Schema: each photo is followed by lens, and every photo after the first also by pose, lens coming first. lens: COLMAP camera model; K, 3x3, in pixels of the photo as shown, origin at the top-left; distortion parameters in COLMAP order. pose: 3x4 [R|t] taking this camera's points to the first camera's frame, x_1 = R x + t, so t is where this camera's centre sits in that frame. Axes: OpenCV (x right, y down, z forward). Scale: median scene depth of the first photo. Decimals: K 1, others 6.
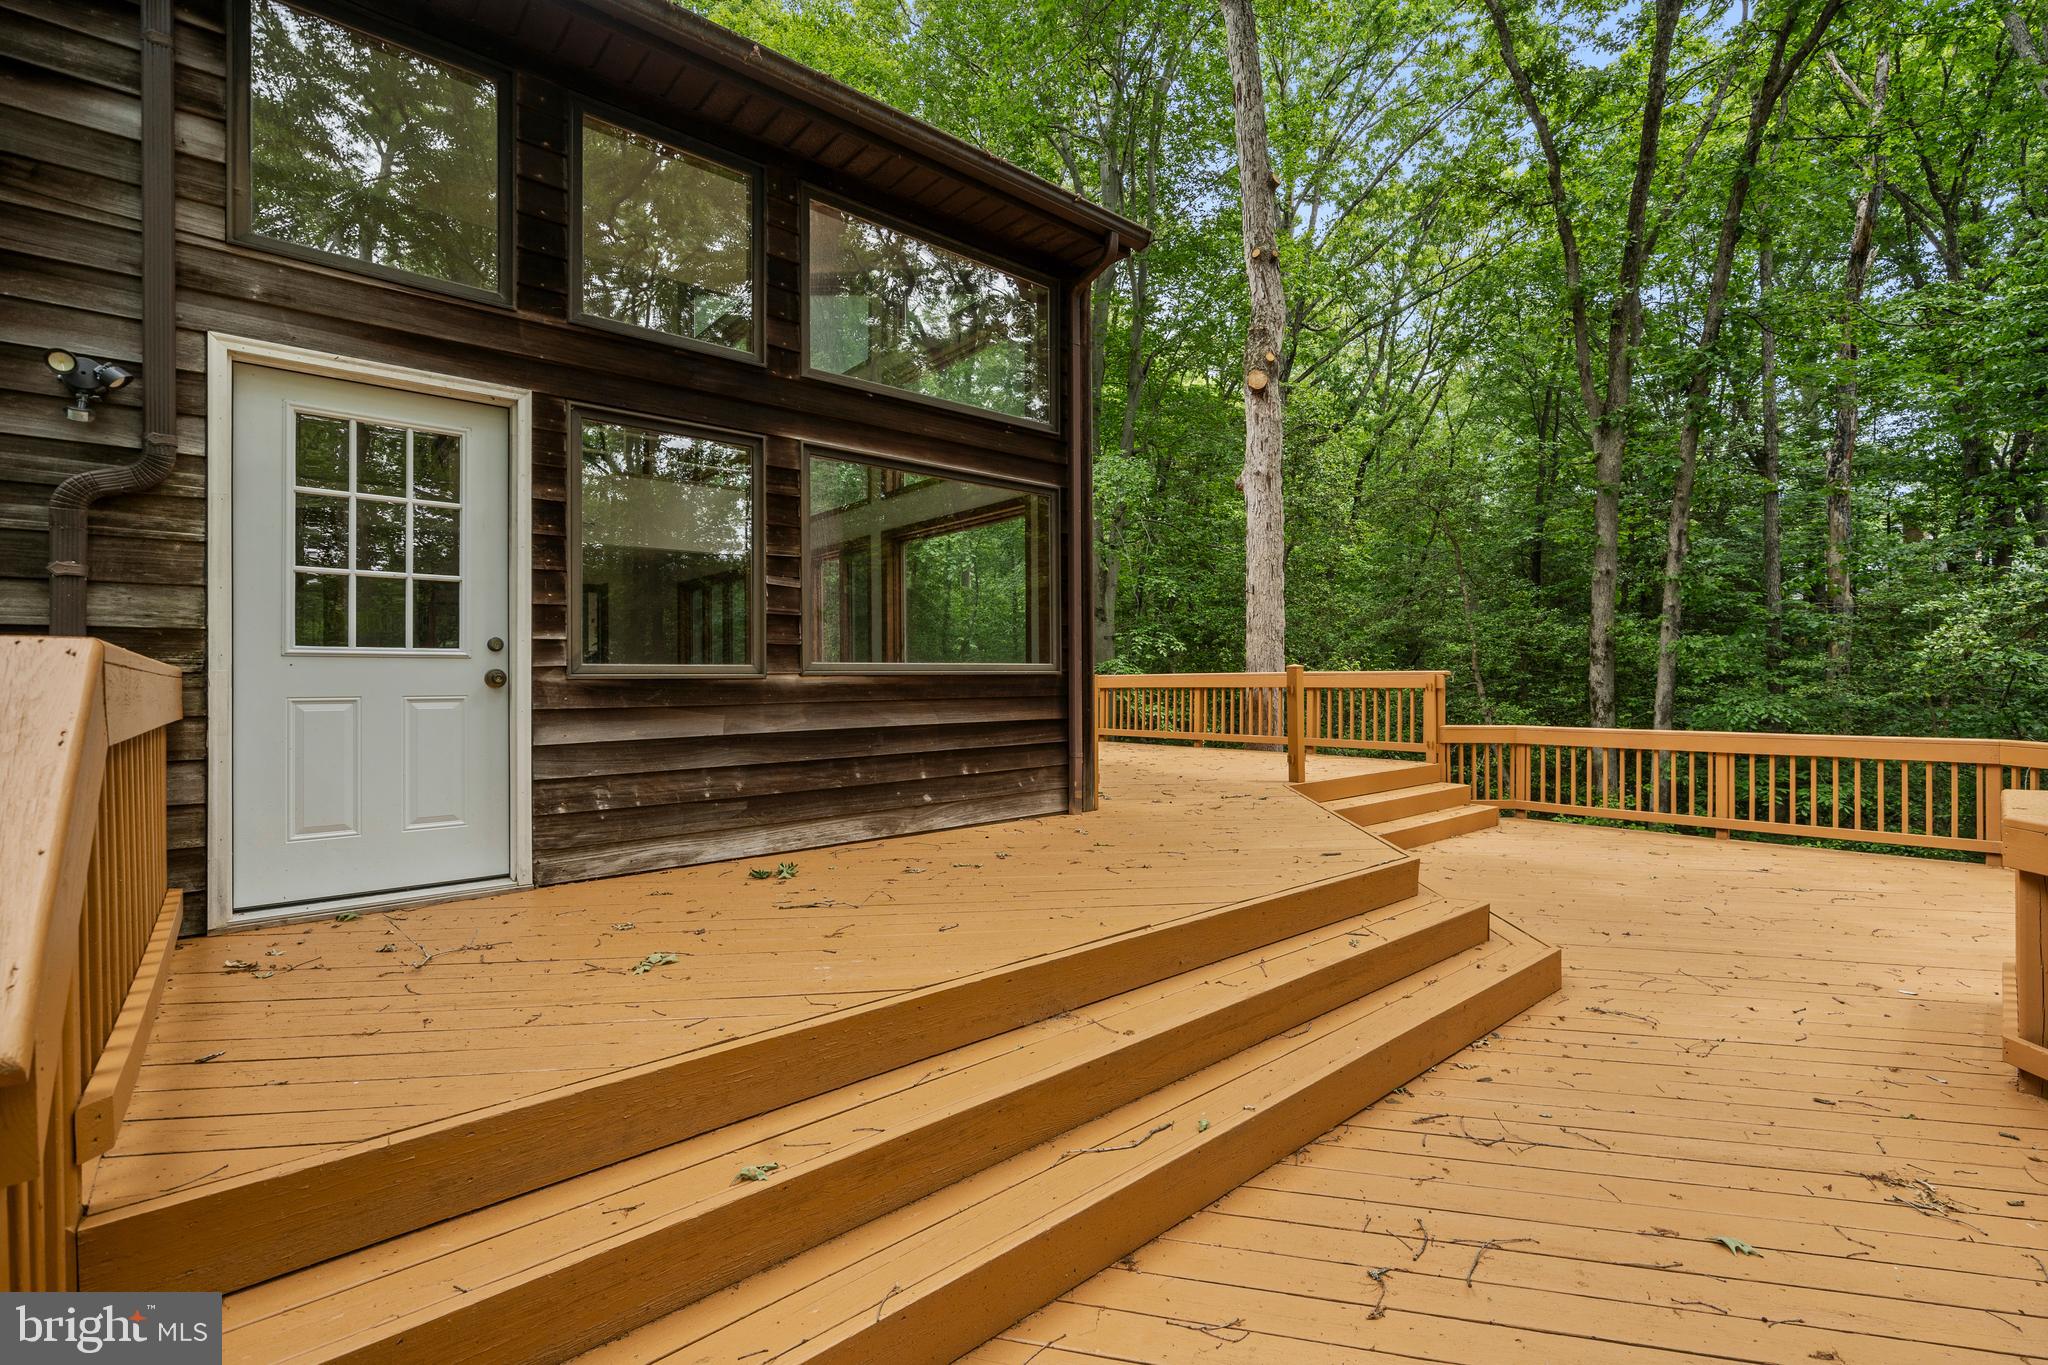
lens RADIAL K [[896.8, 0, 1024.0], [0, 896.8, 682.5], [0, 0, 1]] dist [-0.000443, -0.000075]
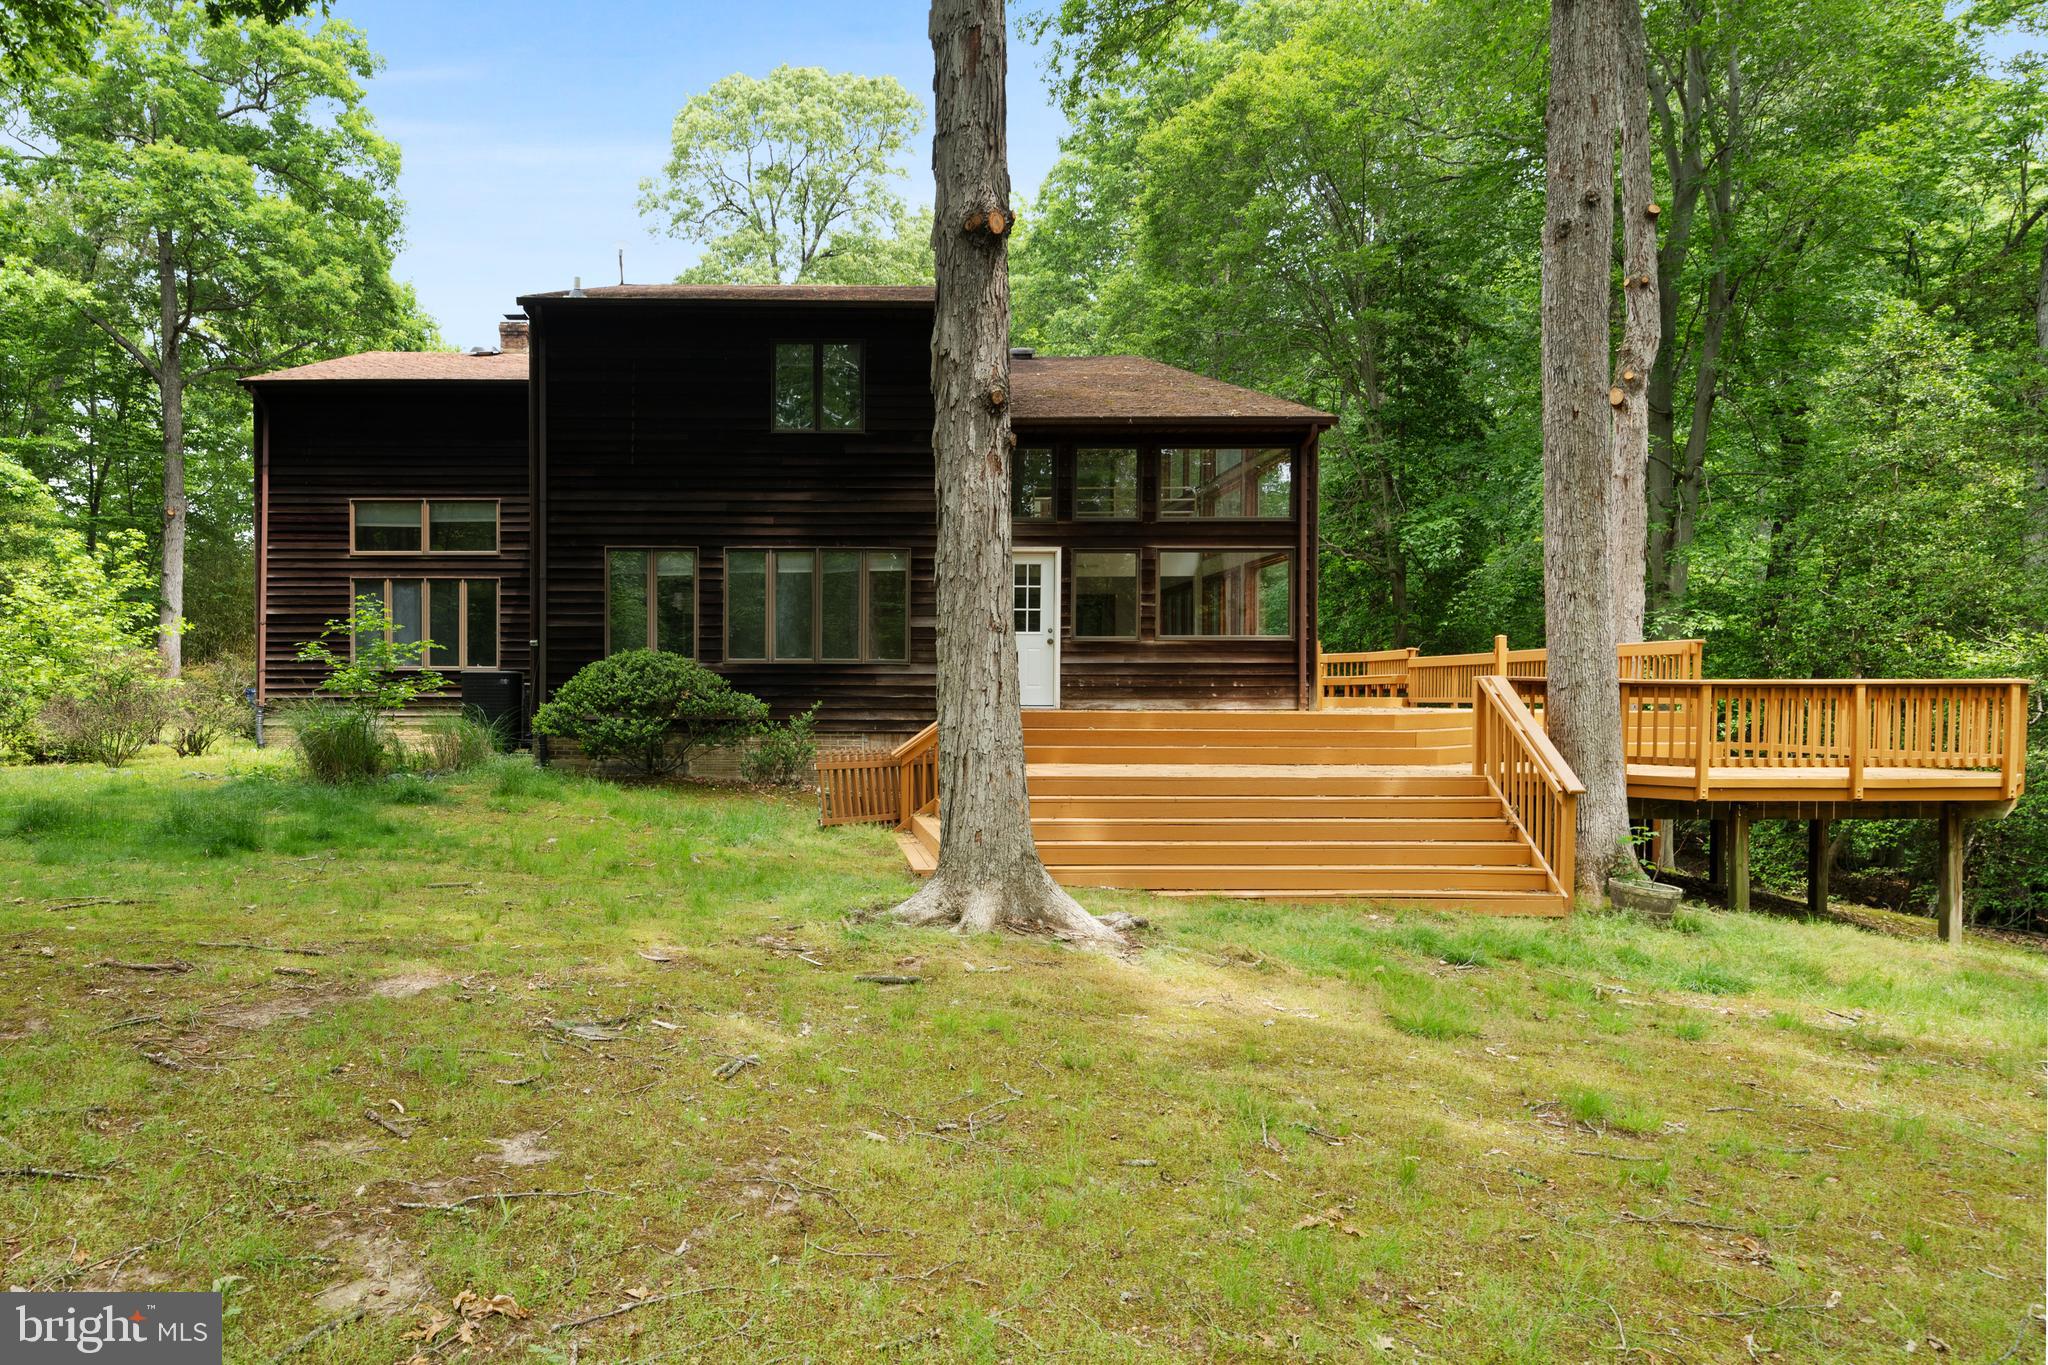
lens RADIAL K [[1078.6, 0, 1030.3], [0, 1078.6, 673.4], [0, 0, 1]] dist [0.002319, 0.000151]
pose [[0.834735, 0.007956, -0.550594, 1.303786], [-0.005902, 0.999967, 0.005502, 0.080012], [0.550620, -0.001343, 0.834755, -1.993226]]
